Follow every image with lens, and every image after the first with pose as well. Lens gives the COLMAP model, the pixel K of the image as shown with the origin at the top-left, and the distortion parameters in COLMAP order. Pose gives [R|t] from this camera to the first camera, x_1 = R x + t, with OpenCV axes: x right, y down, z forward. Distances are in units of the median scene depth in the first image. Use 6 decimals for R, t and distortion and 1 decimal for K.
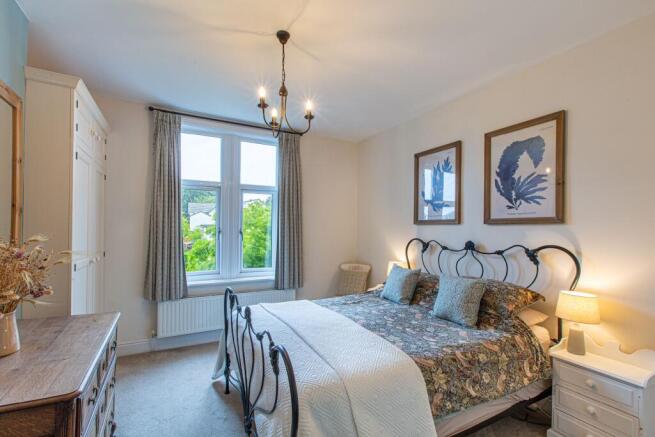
lens RADIAL K [[292.6, 0, 329.1], [0, 292.6, 224.5], [0, 0, 1]] dist [-0.005035, 0.000369]
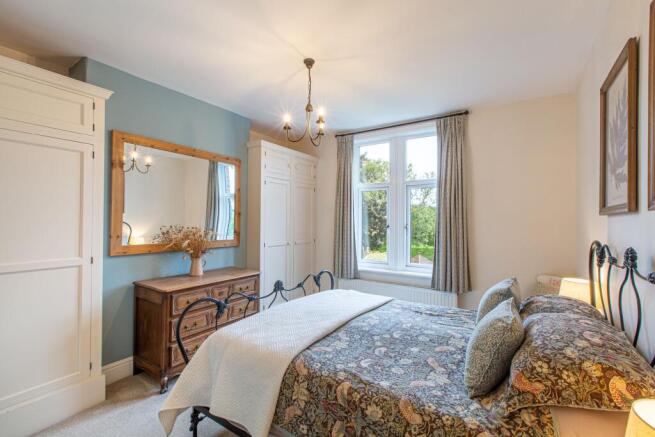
lens RADIAL K [[292.6, 0, 330.9], [0, 292.6, 216.9], [0, 0, 1]] dist [-0.005035, 0.000369]
pose [[0.485030, -0.020970, -0.874246, 0.757416], [0.008955, 0.999779, -0.019013, 0.011249], [0.874451, 0.001393, 0.485111, 0.410516]]
